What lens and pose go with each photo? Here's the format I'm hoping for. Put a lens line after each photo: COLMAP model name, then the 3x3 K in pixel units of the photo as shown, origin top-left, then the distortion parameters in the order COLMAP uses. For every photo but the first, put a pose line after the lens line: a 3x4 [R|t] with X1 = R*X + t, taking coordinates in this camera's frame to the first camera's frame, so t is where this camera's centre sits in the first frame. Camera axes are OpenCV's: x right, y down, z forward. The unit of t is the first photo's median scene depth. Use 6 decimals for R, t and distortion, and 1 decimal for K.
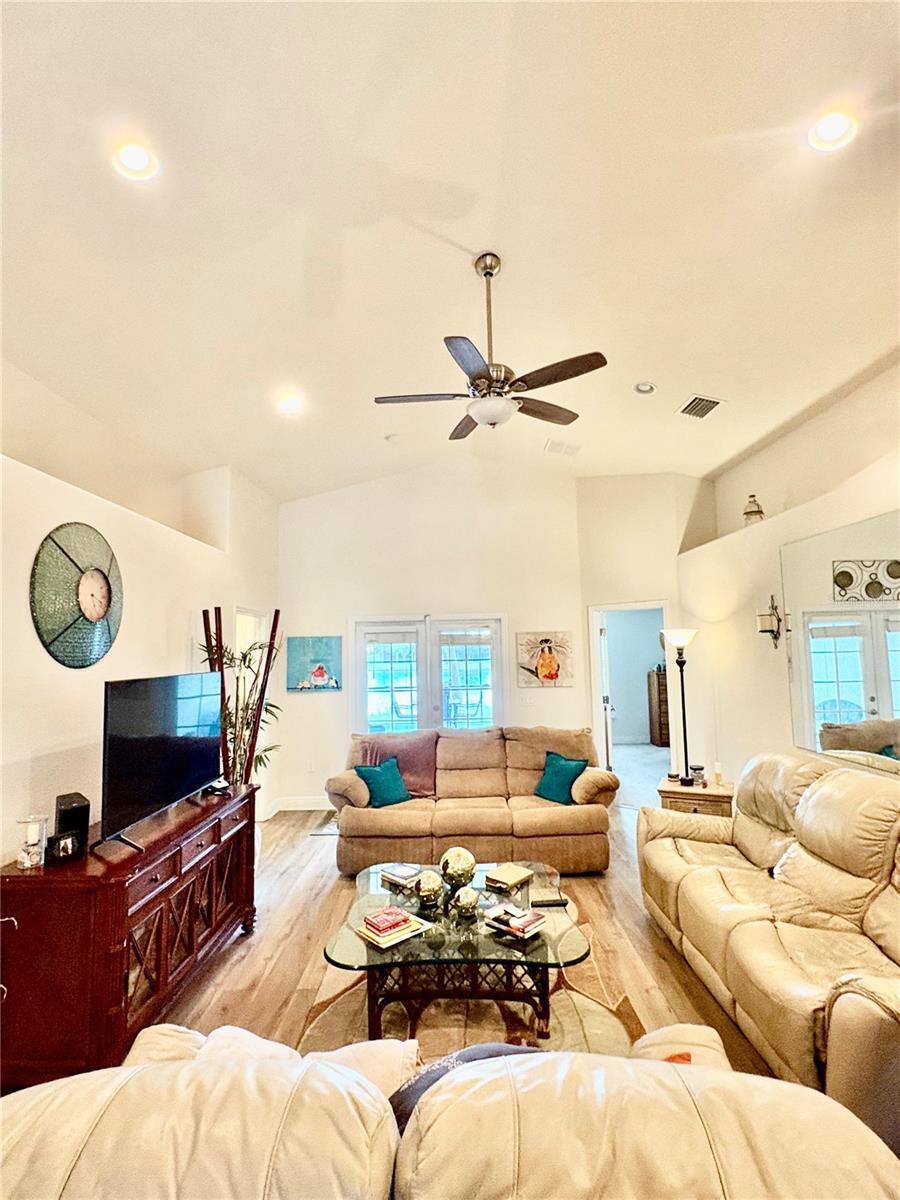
lens RADIAL K [[602.2, 0, 450.0], [0, 602.2, 600.0], [0, 0, 1]] dist [0.000665, 0.000147]
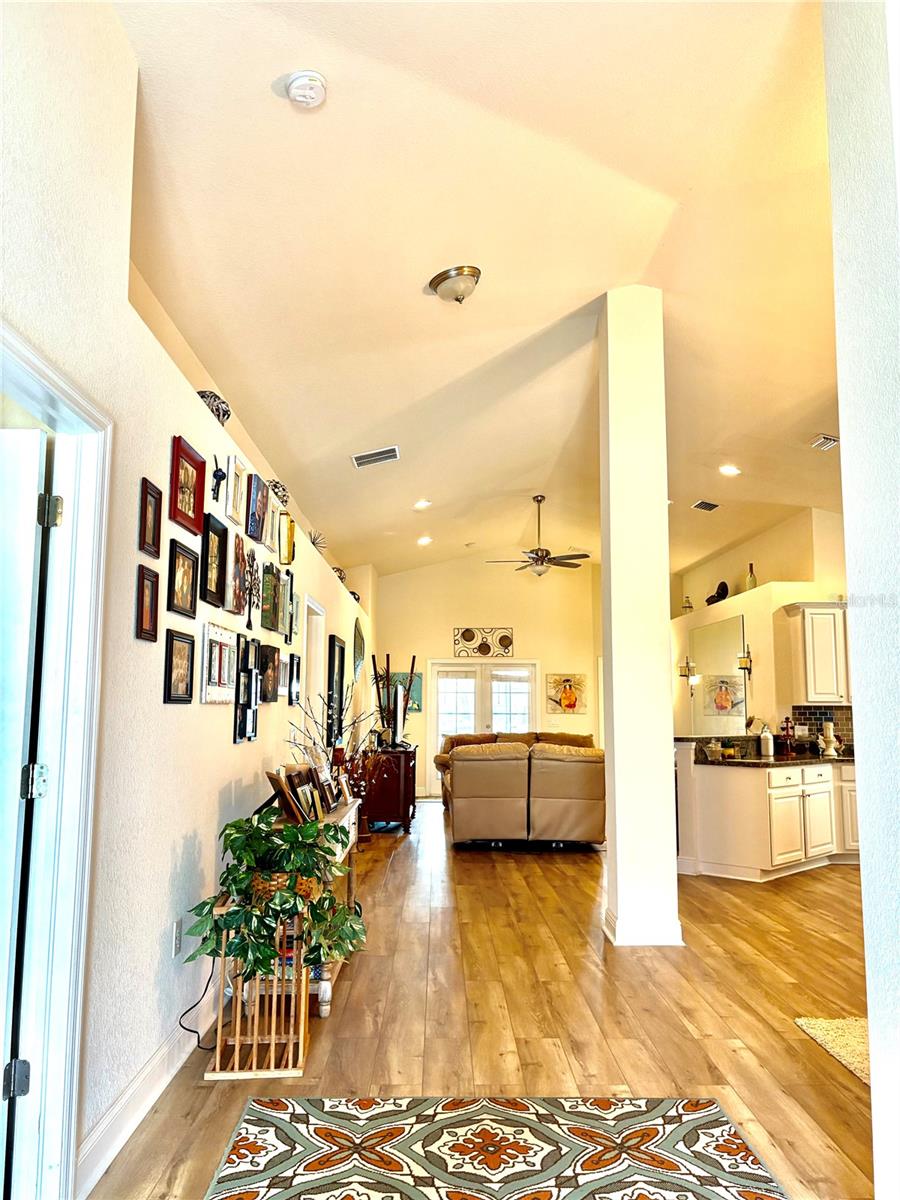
lens RADIAL K [[970.5, 0, 450.0], [0, 970.5, 600.0], [0, 0, 1]] dist [0.236972, 0.000056]
pose [[0.999497, 0.027899, 0.015102, -0.253425], [-0.027425, 0.999153, -0.030685, -0.069906], [-0.015945, 0.030255, 0.999415, -2.096474]]
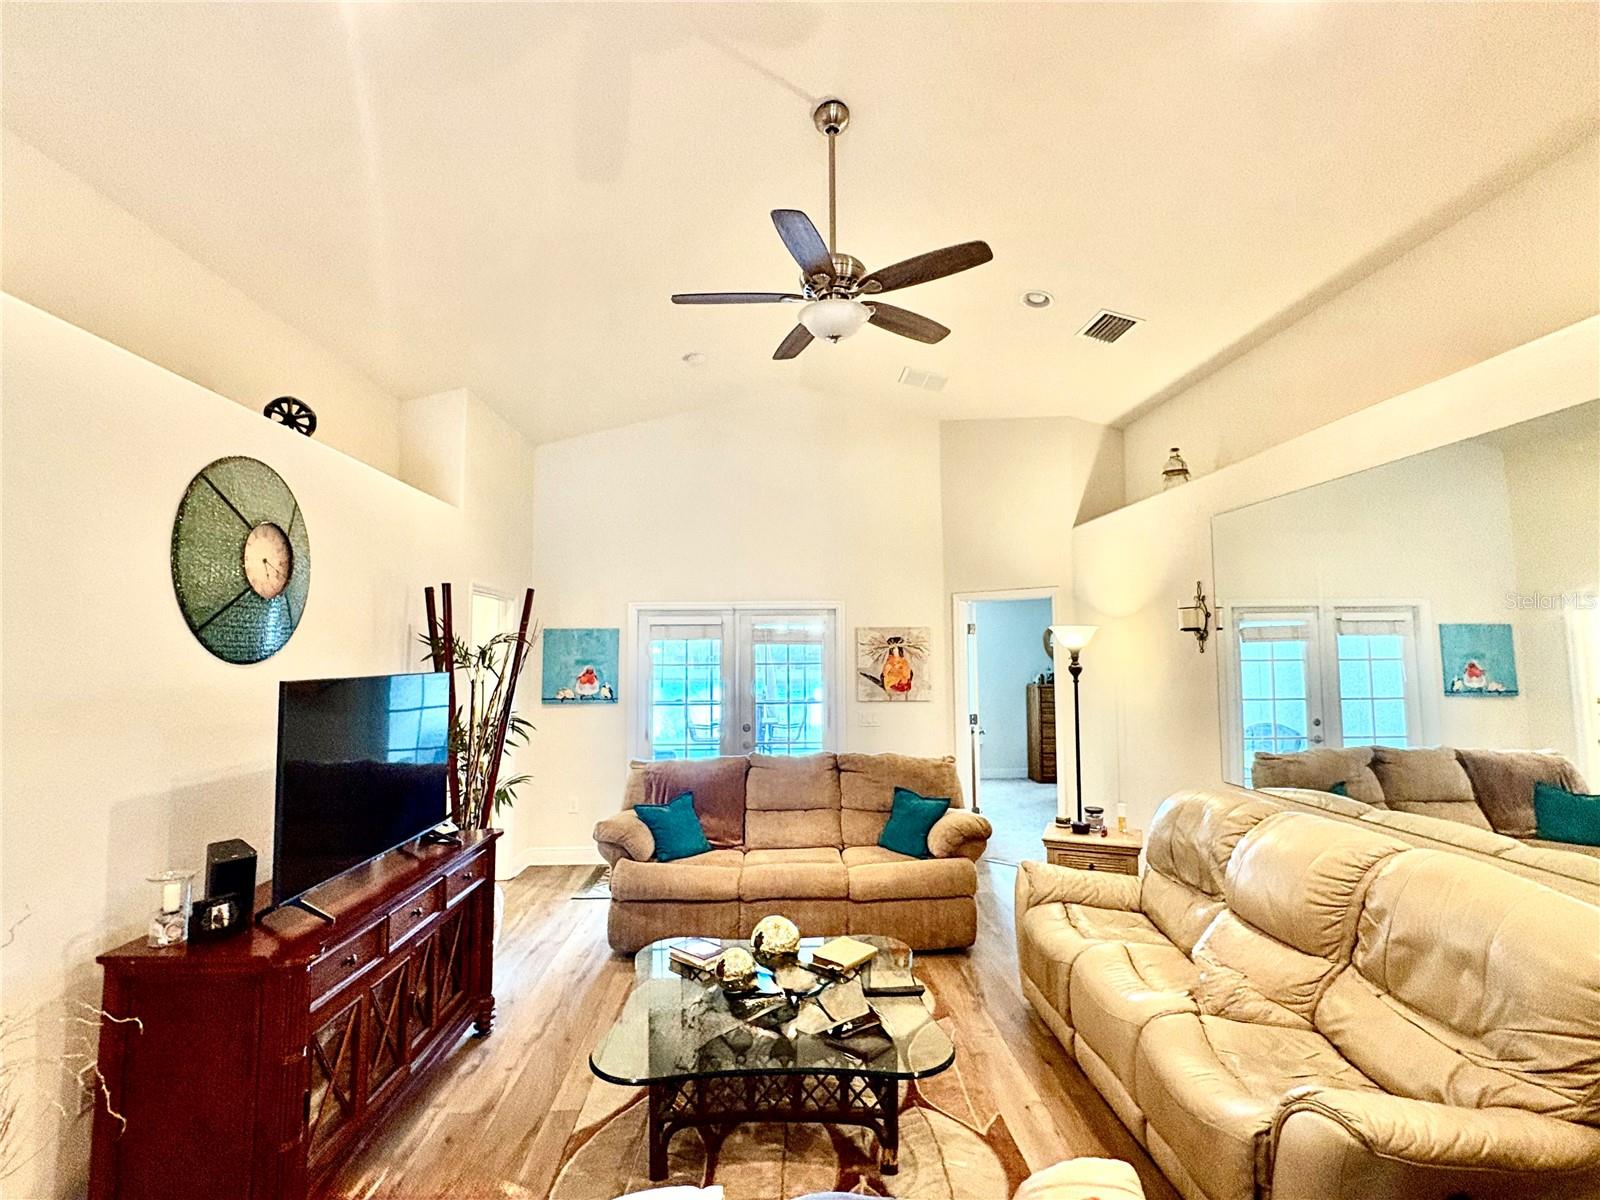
lens RADIAL K [[802.9, 0, 801.5], [0, 802.9, 597.8], [0, 0, 1]] dist [0.000665, 0.000147]
pose [[0.998740, 0.018077, 0.046805, -0.007008], [-0.018714, 0.999738, 0.013212, 0.008518], [-0.046554, -0.014071, 0.998817, 0.023125]]
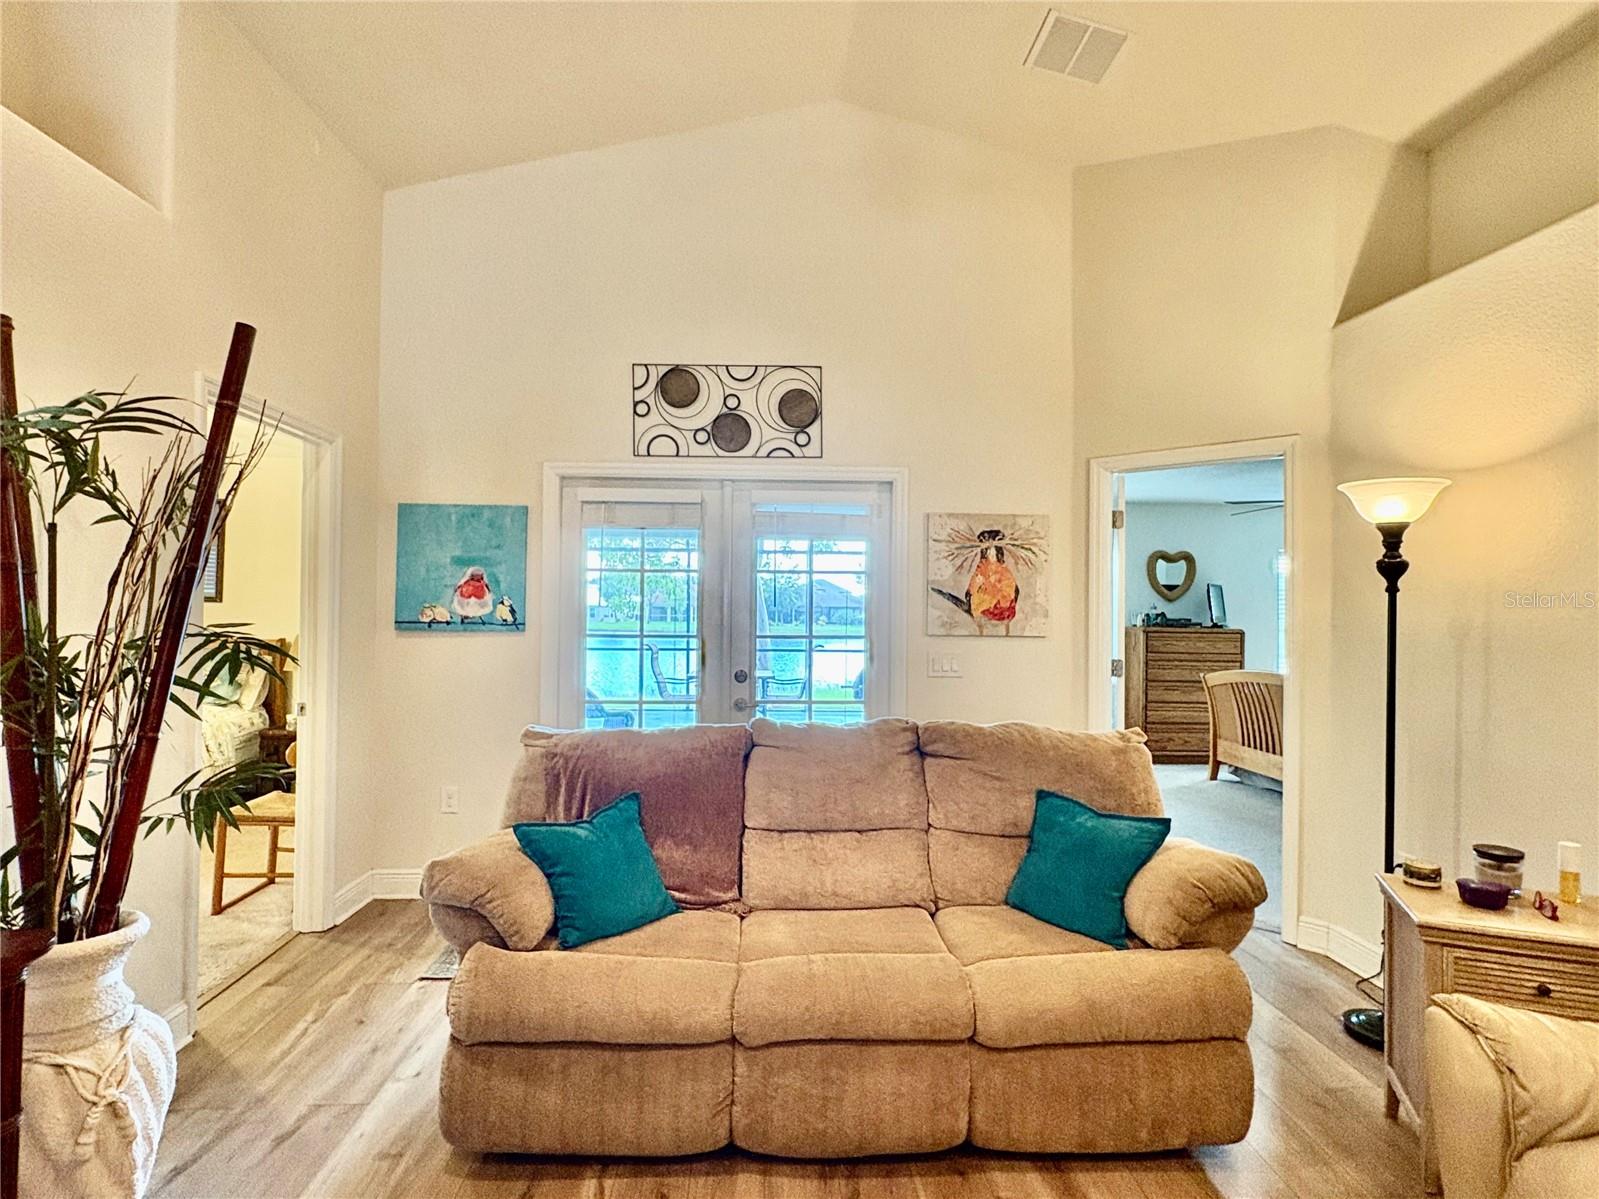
lens RADIAL K [[869.1, 0, 799.9], [0, 869.1, 604.5], [0, 0, 1]] dist [-0.000192, -0.000231]
pose [[0.997690, 0.031350, 0.060268, -0.032481], [-0.035976, 0.996361, 0.077266, 0.123346], [-0.057626, -0.079255, 0.995187, 0.594796]]
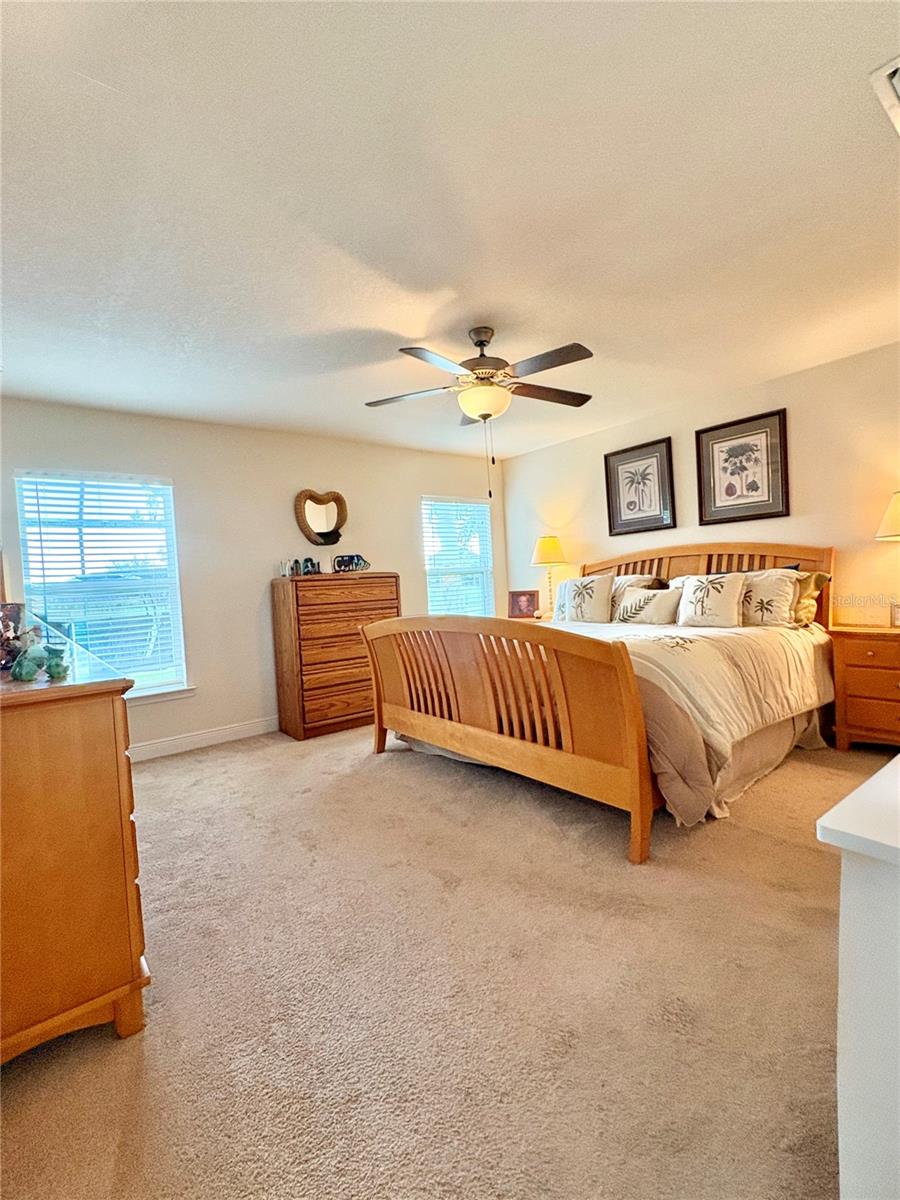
lens RADIAL K [[479.3, 0, 450.0], [0, 479.3, 600.0], [0, 0, 1]] dist [0.000281, 0.000093]
pose [[0.782073, -0.043725, 0.621652, 0.530424], [-0.012543, 0.996229, 0.085851, 0.261685], [-0.623061, -0.074939, 0.778575, 1.605393]]
